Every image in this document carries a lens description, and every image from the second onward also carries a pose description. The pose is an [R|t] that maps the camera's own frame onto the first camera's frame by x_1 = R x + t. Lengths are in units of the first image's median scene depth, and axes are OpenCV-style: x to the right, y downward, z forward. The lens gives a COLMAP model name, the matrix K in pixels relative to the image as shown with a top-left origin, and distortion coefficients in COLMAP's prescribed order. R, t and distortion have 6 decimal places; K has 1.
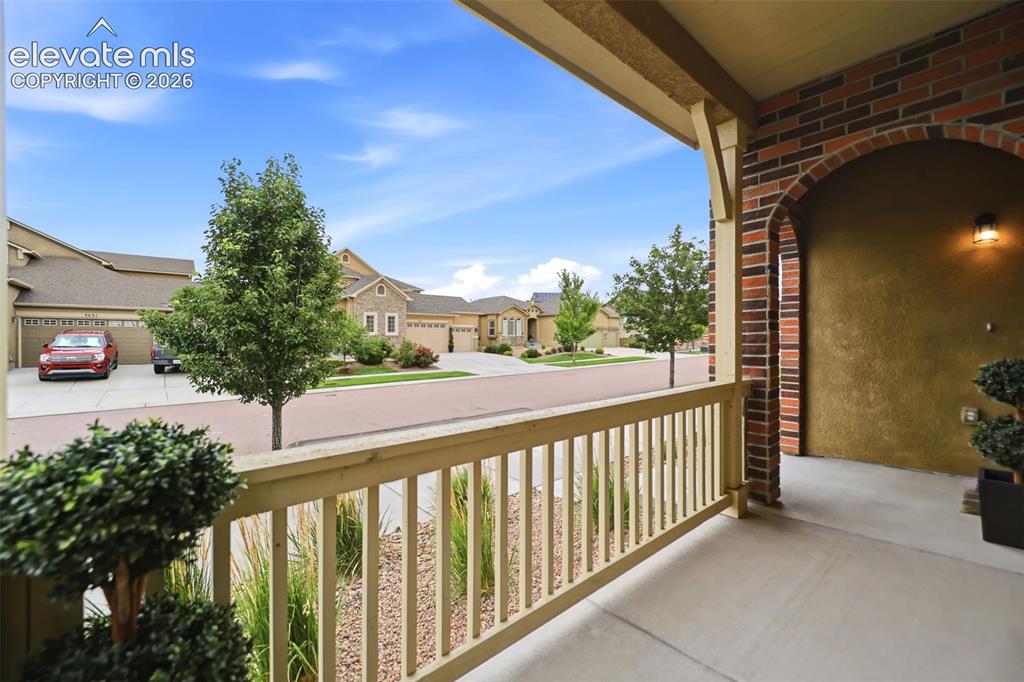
lens RADIAL K [[419.3, 0, 509.4], [0, 419.3, 338.5], [0, 0, 1]] dist [0.000288, -0.002018]
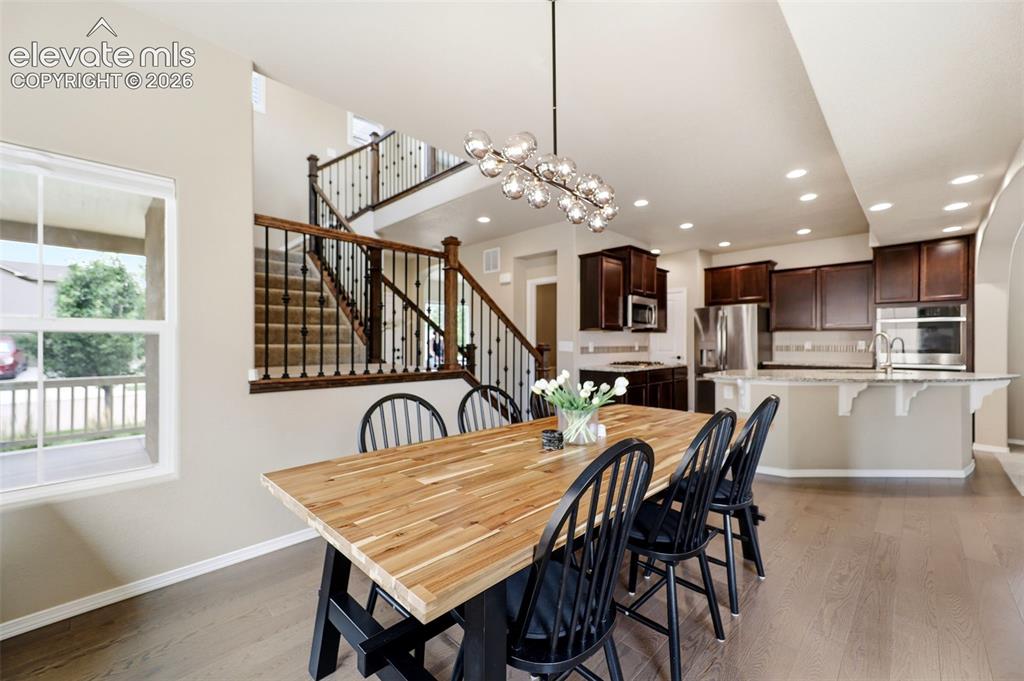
lens RADIAL K [[419.3, 0, 512.5], [0, 419.3, 341.6], [0, 0, 1]] dist [0.000288, -0.002018]
pose [[0.996025, 0.004476, 0.088962, 1.052247], [-0.004351, 0.999989, -0.001607, -0.041326], [-0.088969, 0.001213, 0.996034, -0.937129]]
